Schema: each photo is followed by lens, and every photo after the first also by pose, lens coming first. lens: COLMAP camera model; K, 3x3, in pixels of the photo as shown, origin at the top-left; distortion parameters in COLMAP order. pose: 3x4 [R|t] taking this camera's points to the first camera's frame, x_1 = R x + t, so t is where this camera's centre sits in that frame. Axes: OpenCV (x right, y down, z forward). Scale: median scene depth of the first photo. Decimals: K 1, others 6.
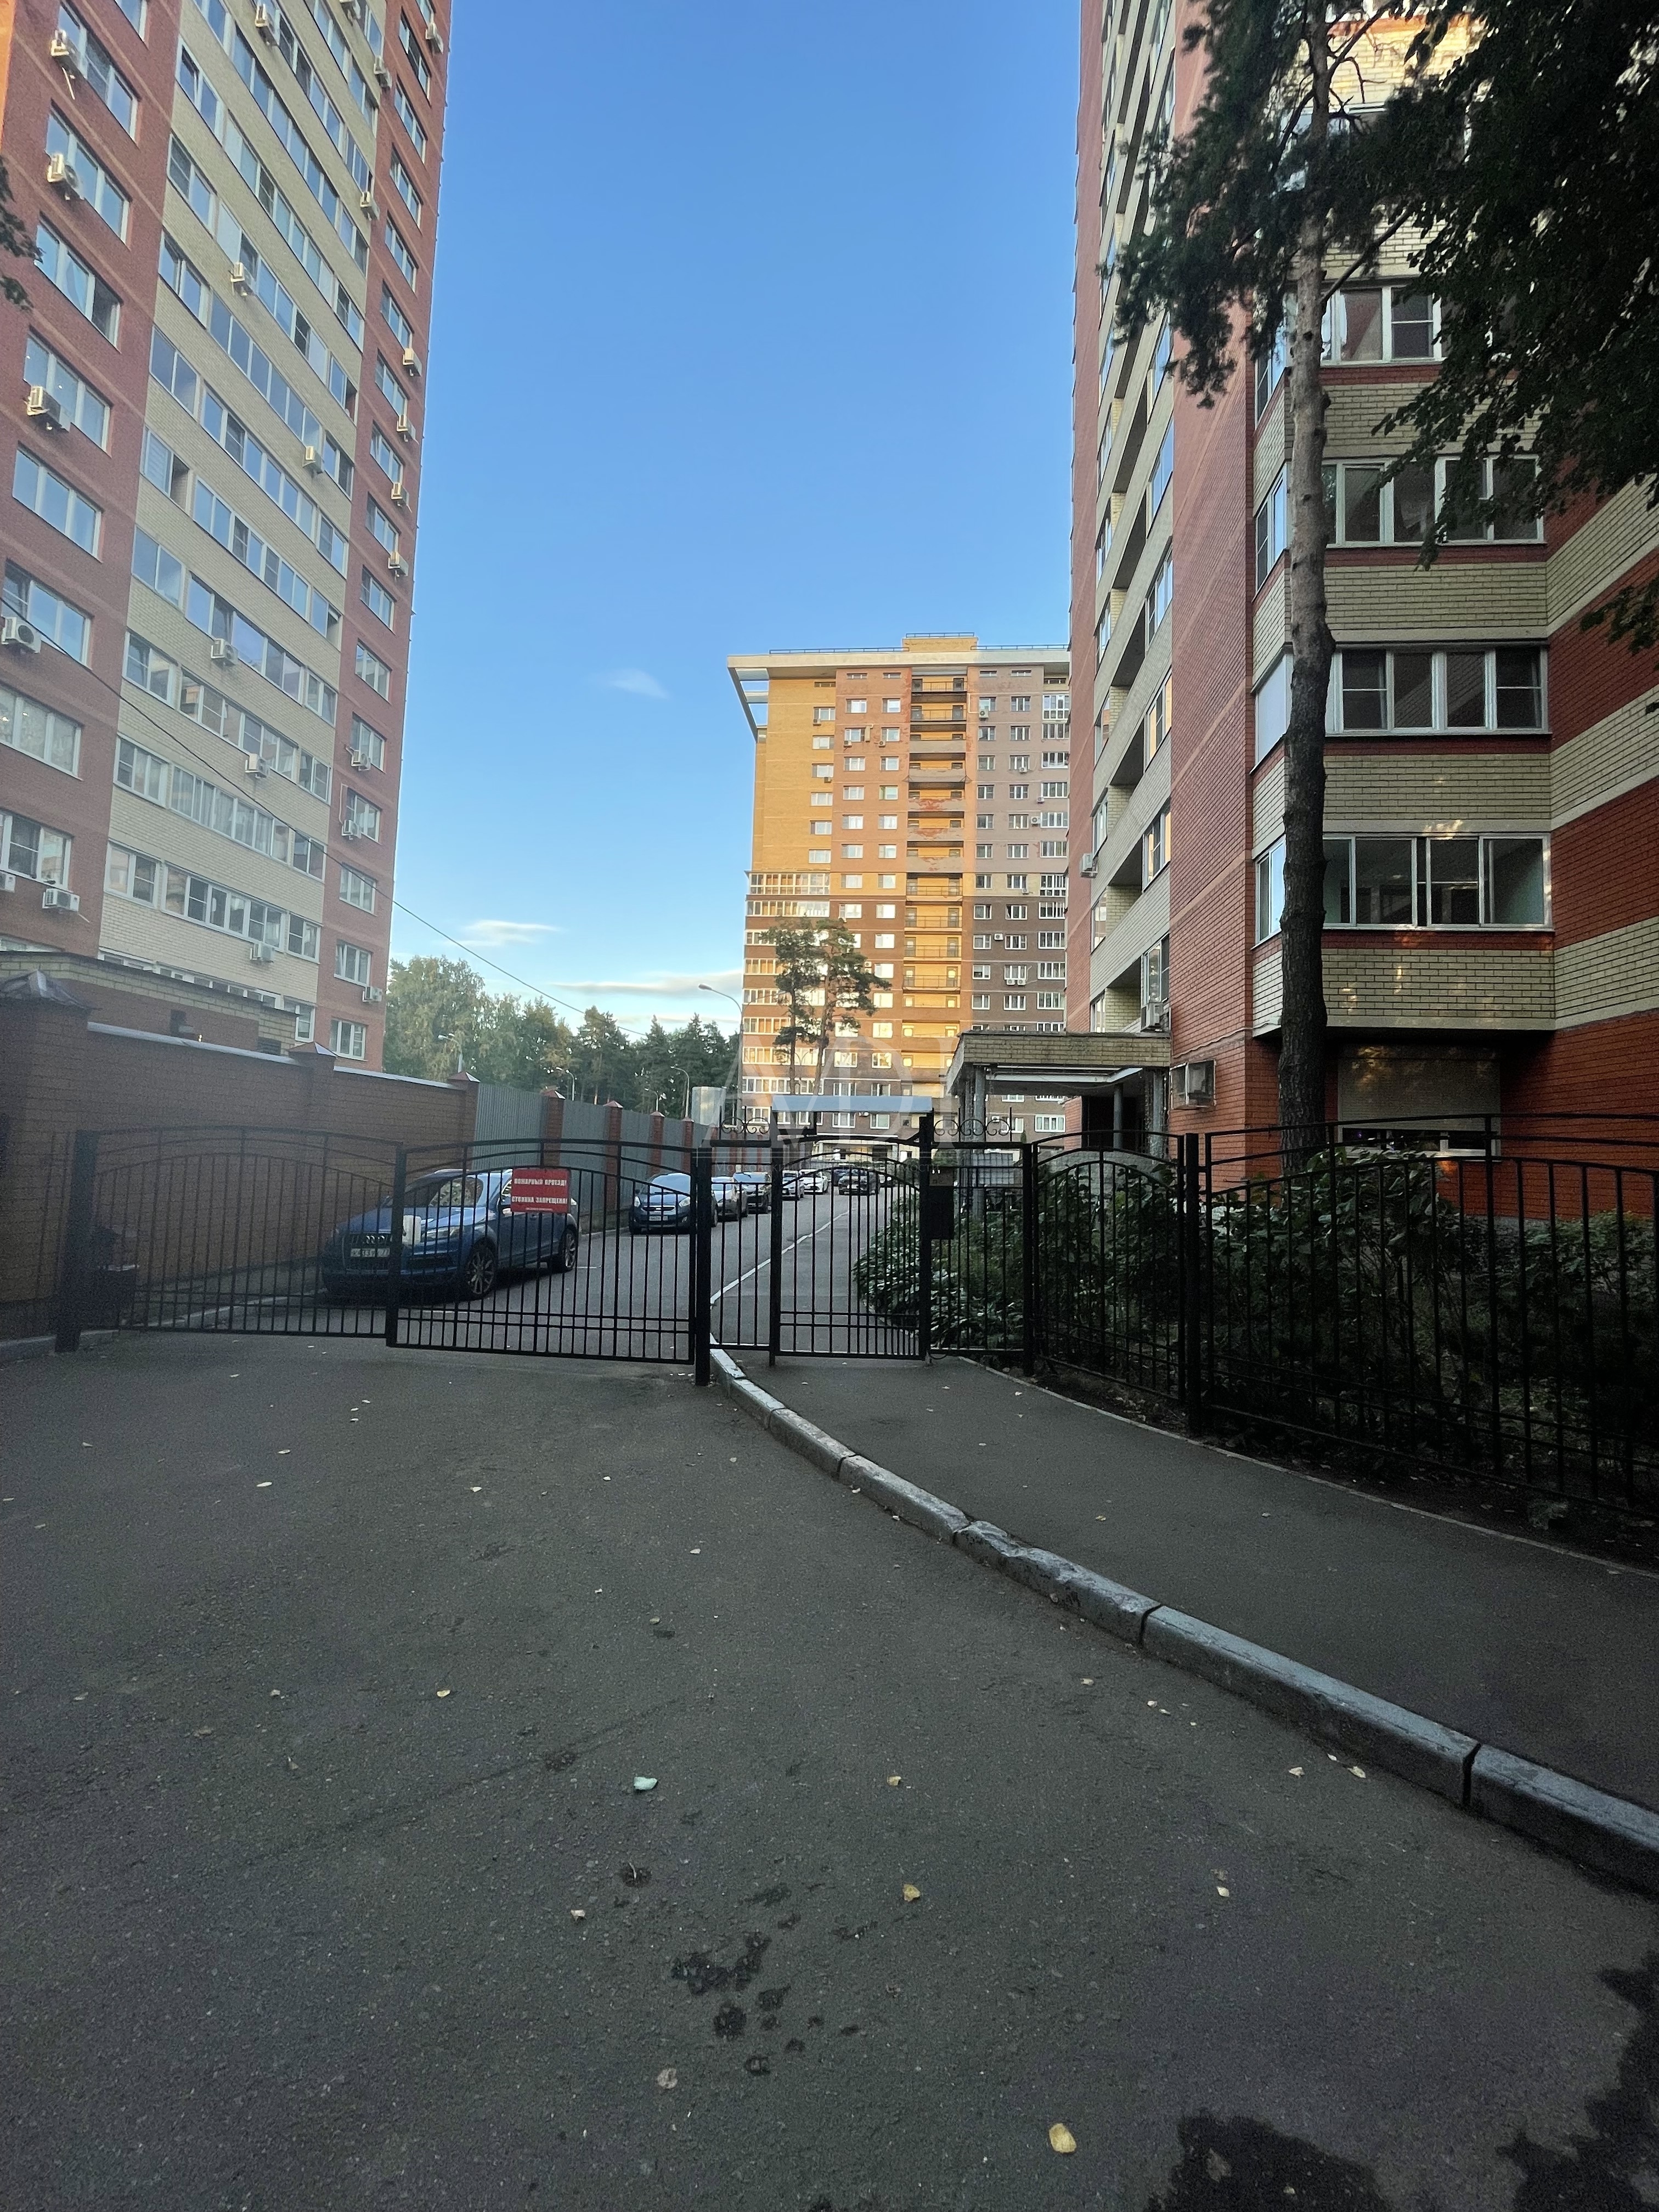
lens RADIAL K [[890.4, 0, 834.7], [0, 890.4, 1111.1], [0, 0, 1]] dist [-0.002501, -0.000383]
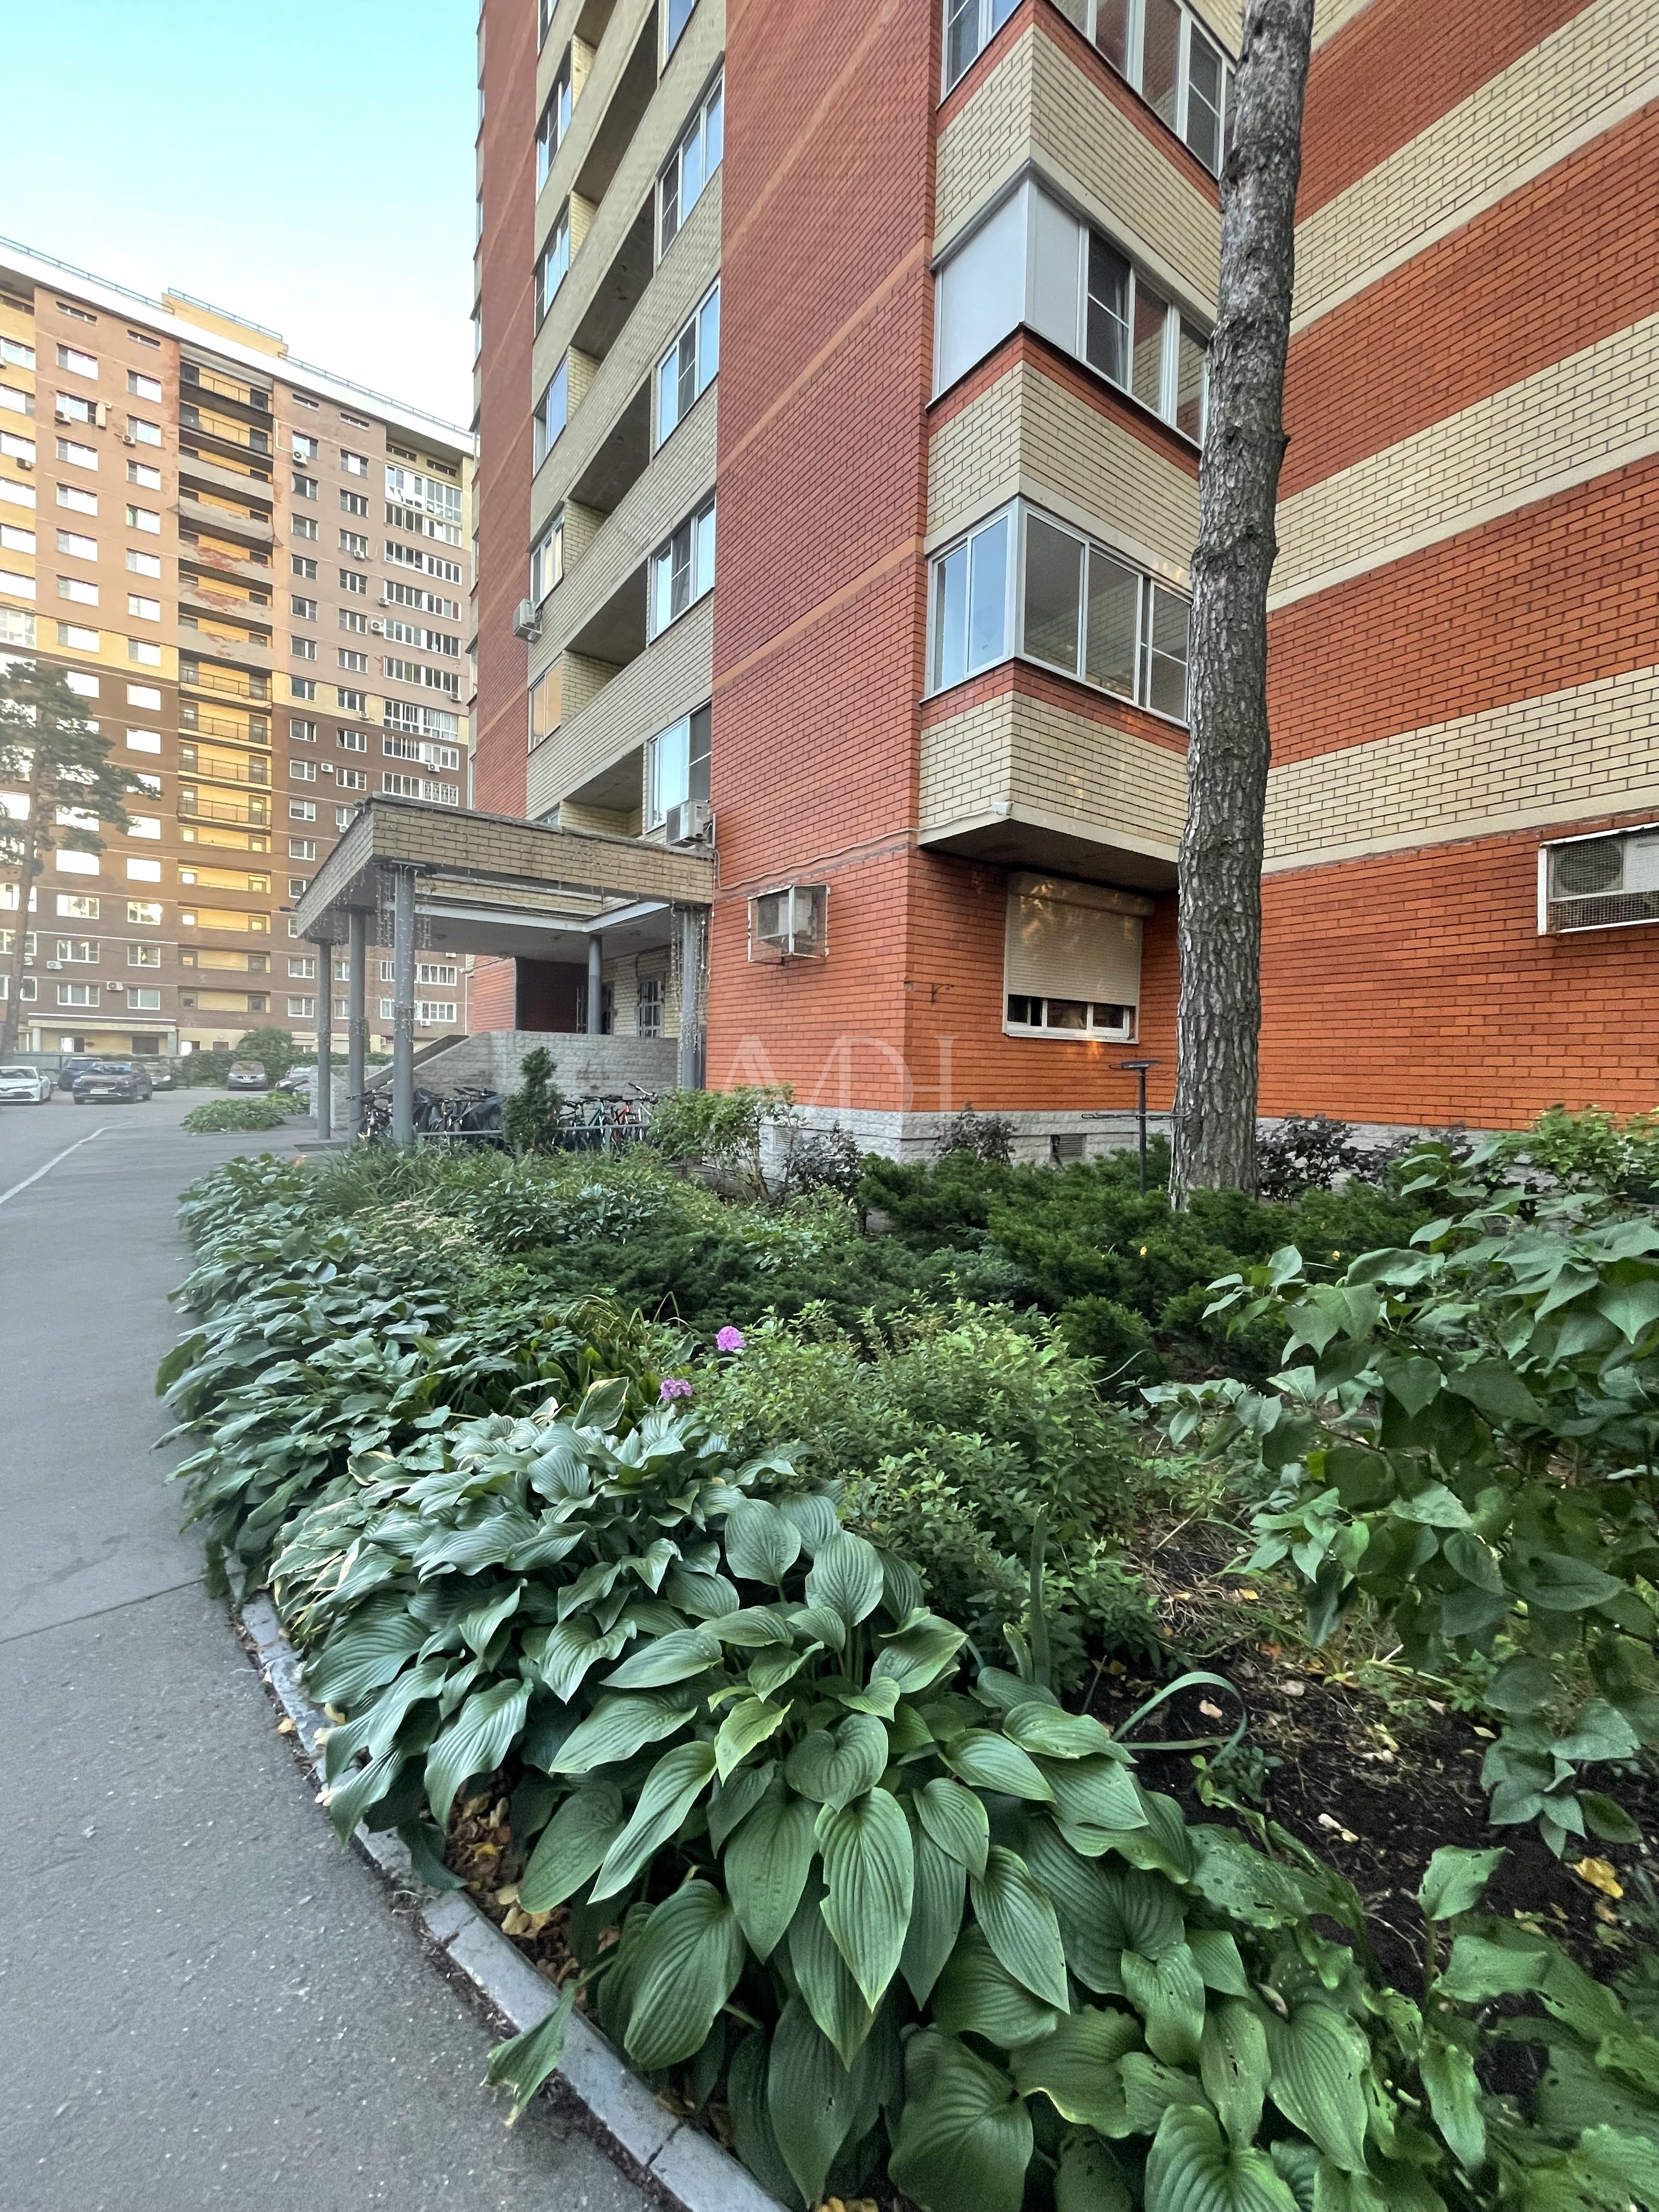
lens RADIAL K [[890.4, 0, 825.3], [0, 890.4, 1105.2], [0, 0, 1]] dist [-0.002501, -0.000383]
pose [[0.759526, -0.033489, 0.649614, -0.000034], [-0.036871, 0.994852, 0.094396, 0.008168], [-0.649431, -0.095648, 0.754381, 0.099690]]
